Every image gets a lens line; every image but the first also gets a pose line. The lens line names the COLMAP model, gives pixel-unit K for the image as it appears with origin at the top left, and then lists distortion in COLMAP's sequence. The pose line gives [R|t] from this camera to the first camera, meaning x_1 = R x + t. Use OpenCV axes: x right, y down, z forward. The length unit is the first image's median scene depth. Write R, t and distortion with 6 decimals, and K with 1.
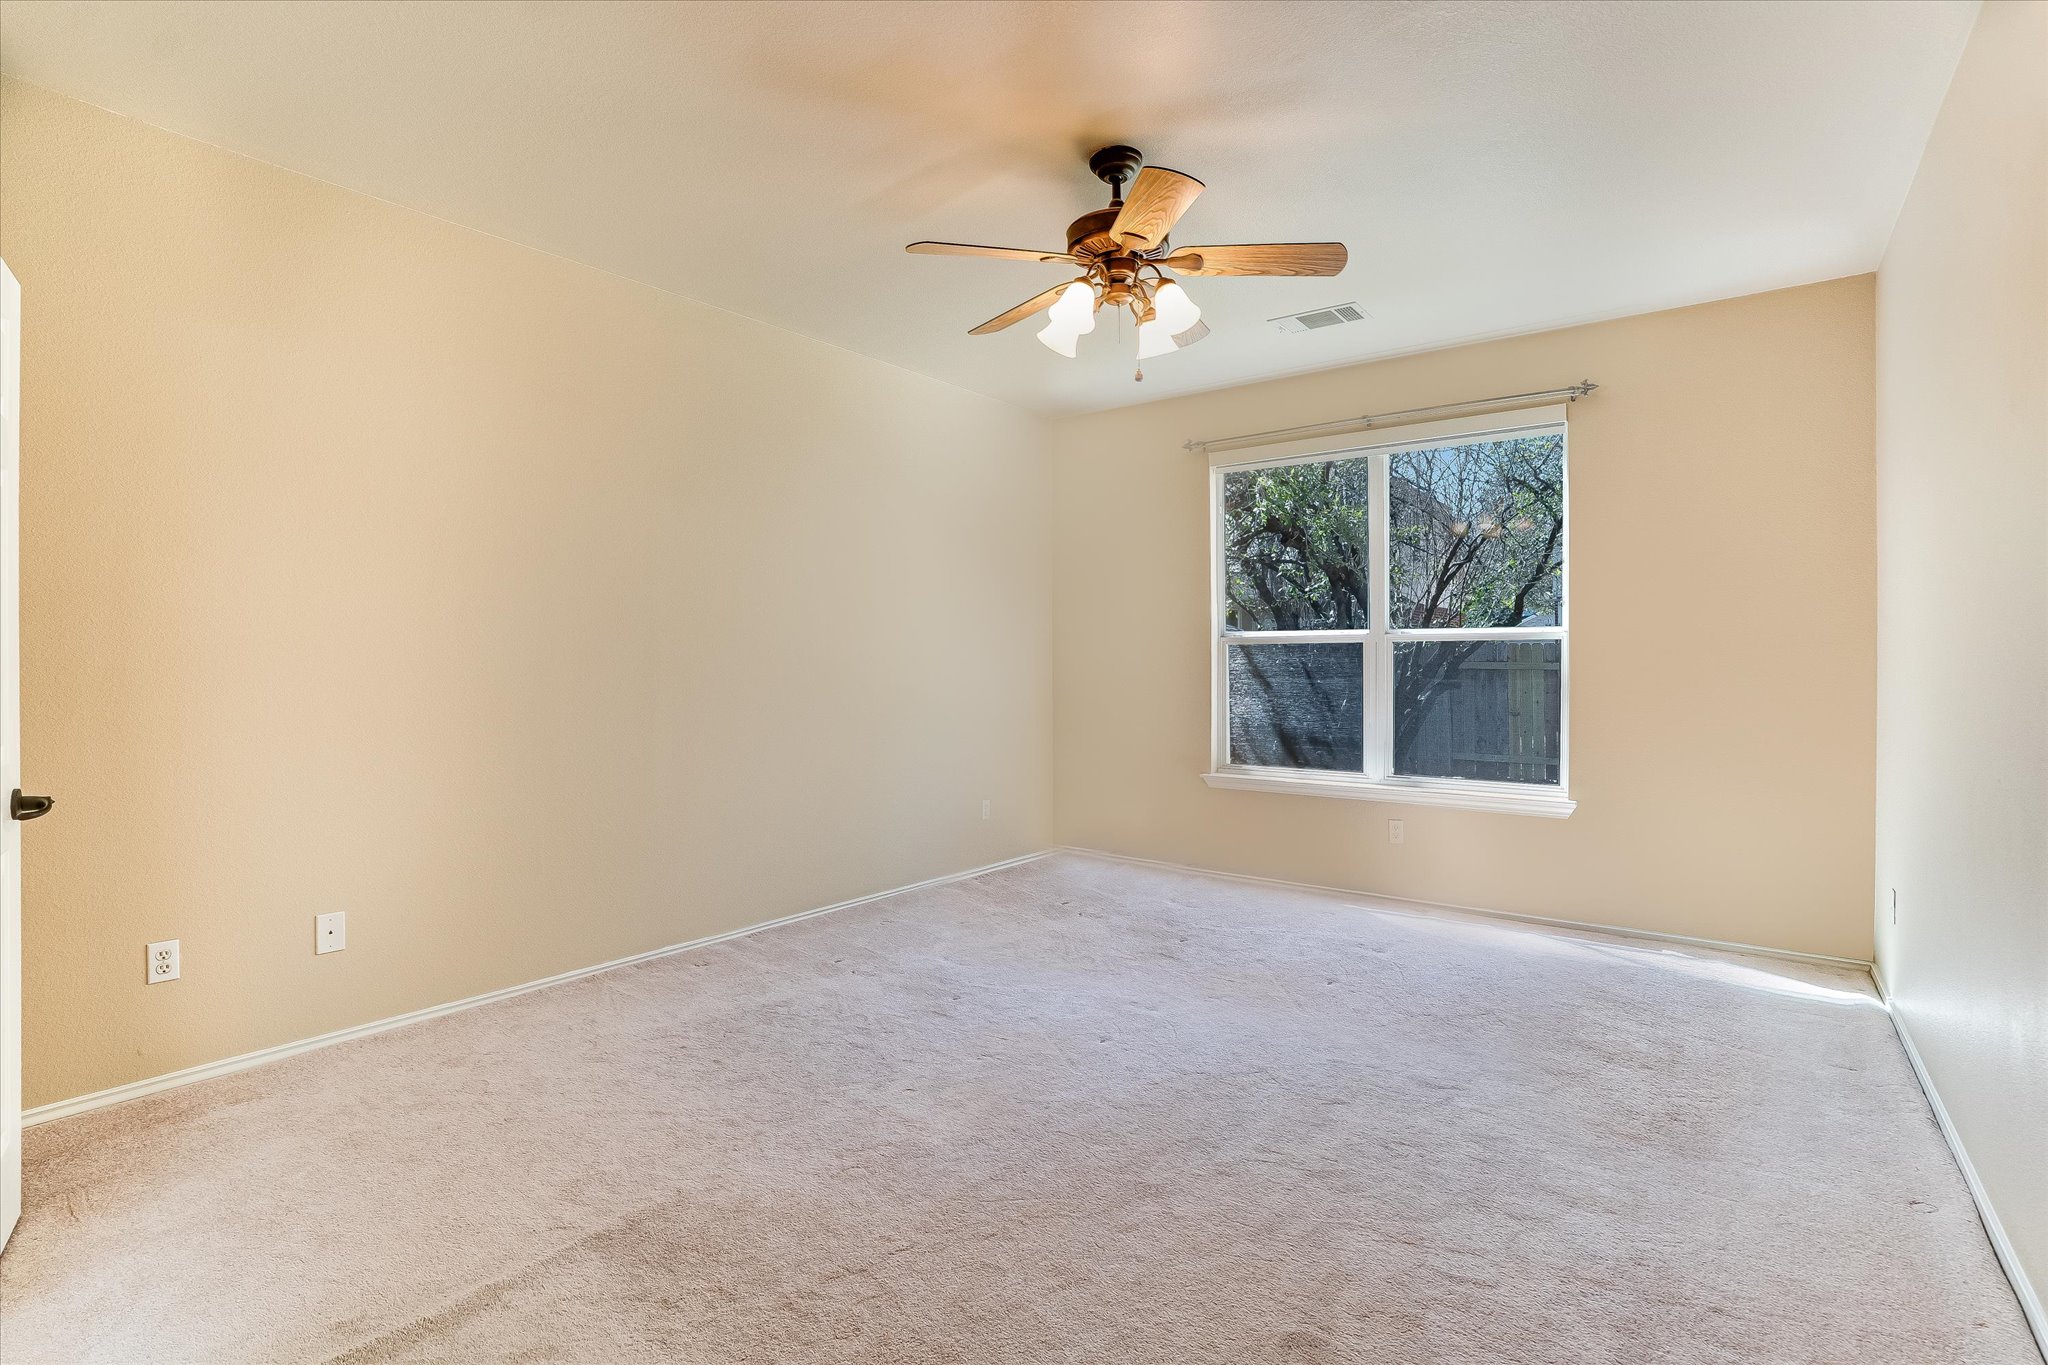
lens RADIAL K [[962.2, 0, 1022.3], [0, 962.2, 692.1], [0, 0, 1]] dist [-0.020962, 0.000399]
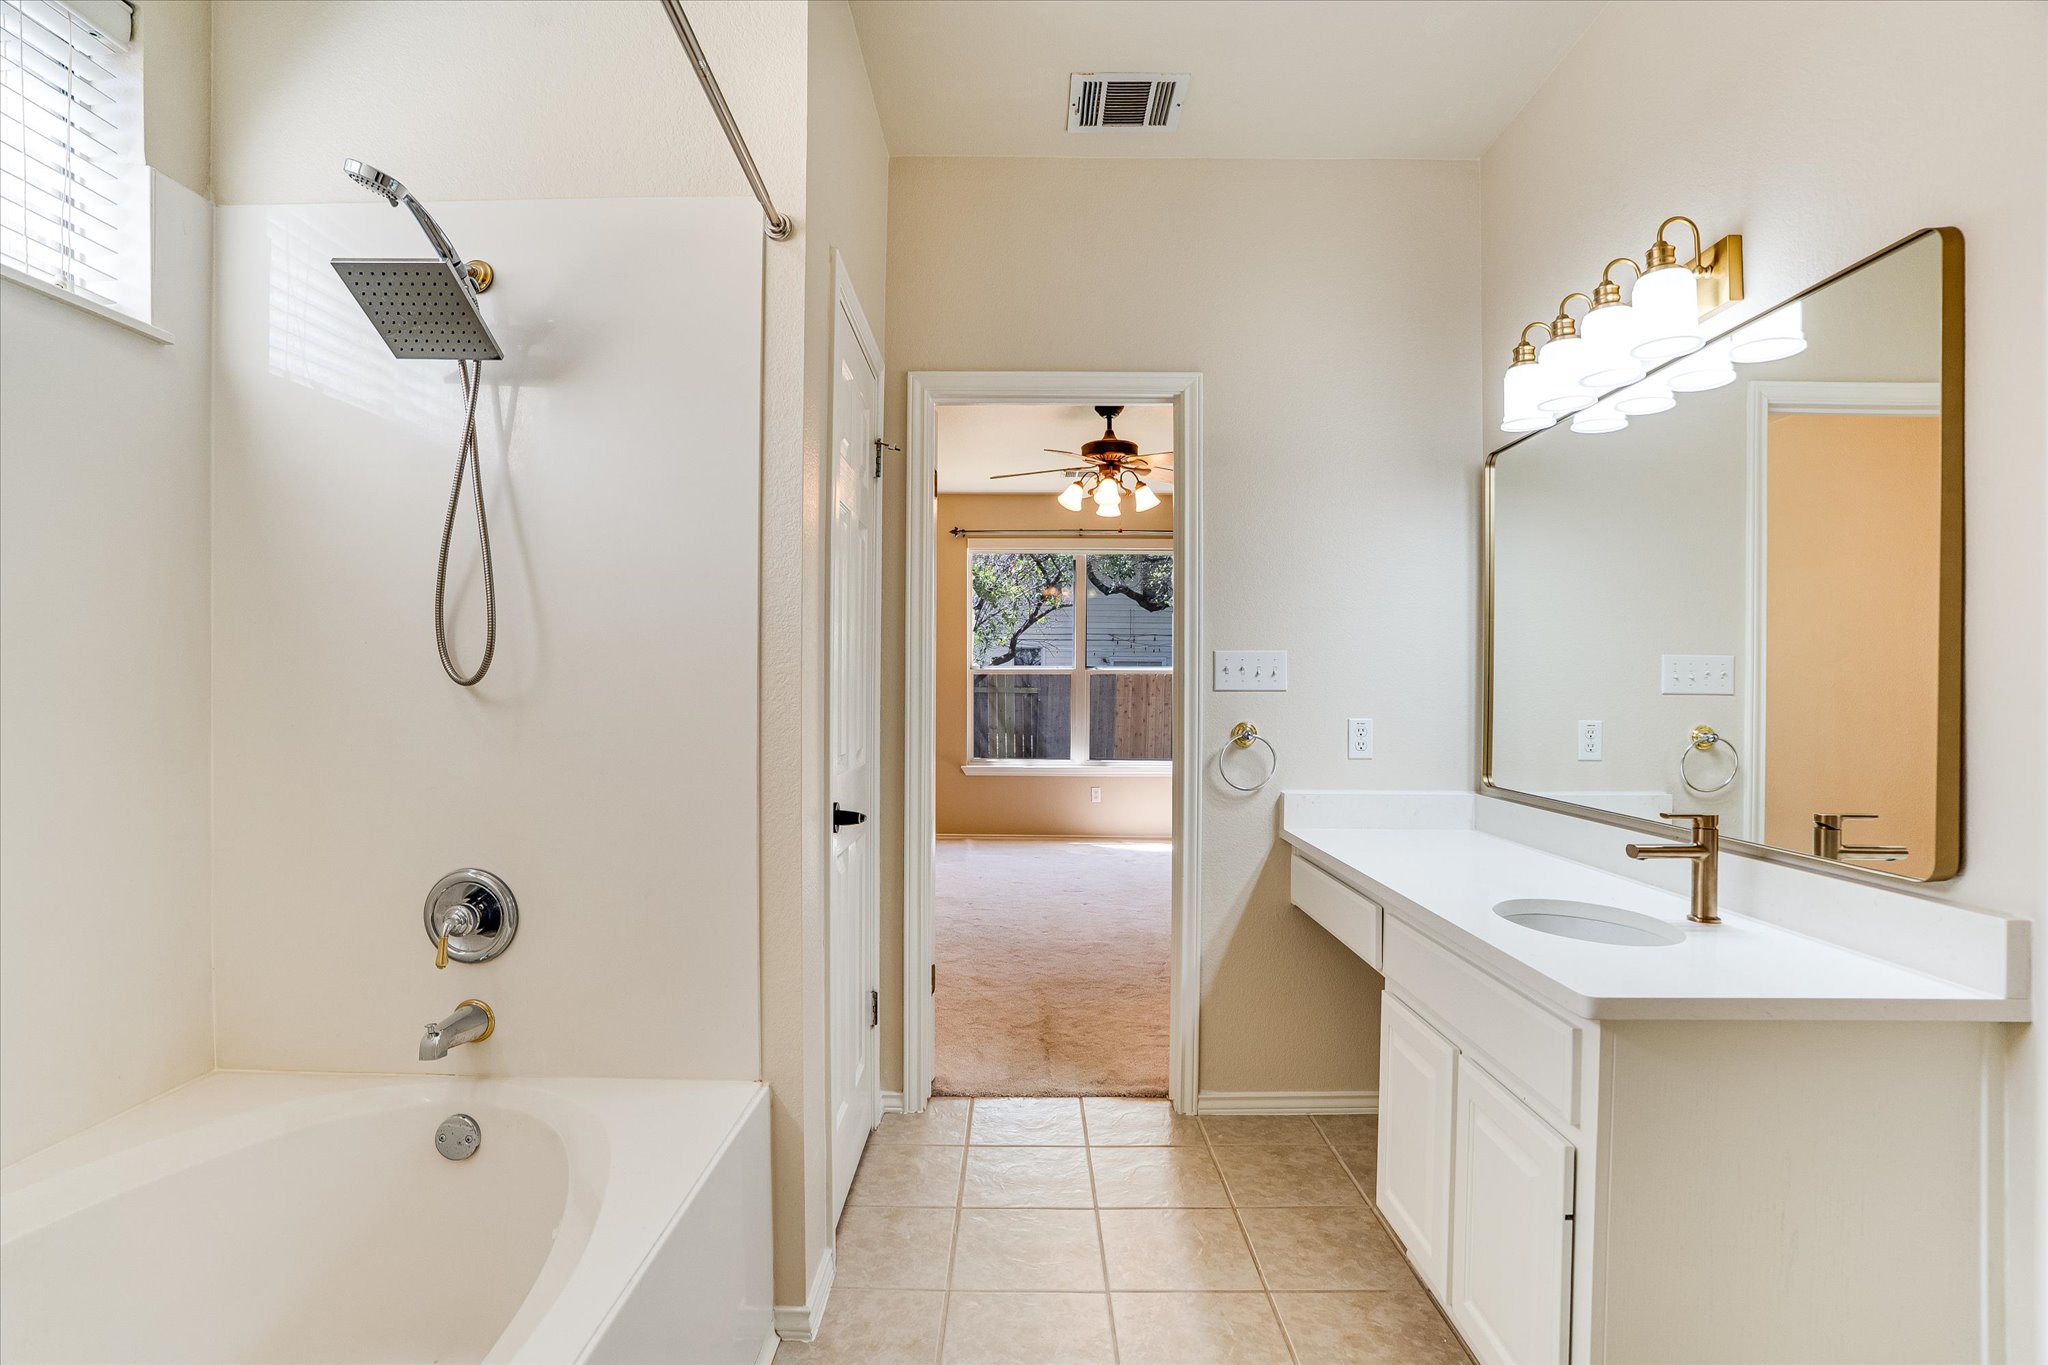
lens RADIAL K [[962.2, 0, 1022.3], [0, 962.2, 692.1], [0, 0, 1]] dist [-0.020962, 0.000399]
pose [[0.813711, 0.010536, 0.581174, -0.597293], [0.004346, 0.999697, -0.024208, 0.012592], [-0.581253, 0.022224, 0.813419, -0.202096]]
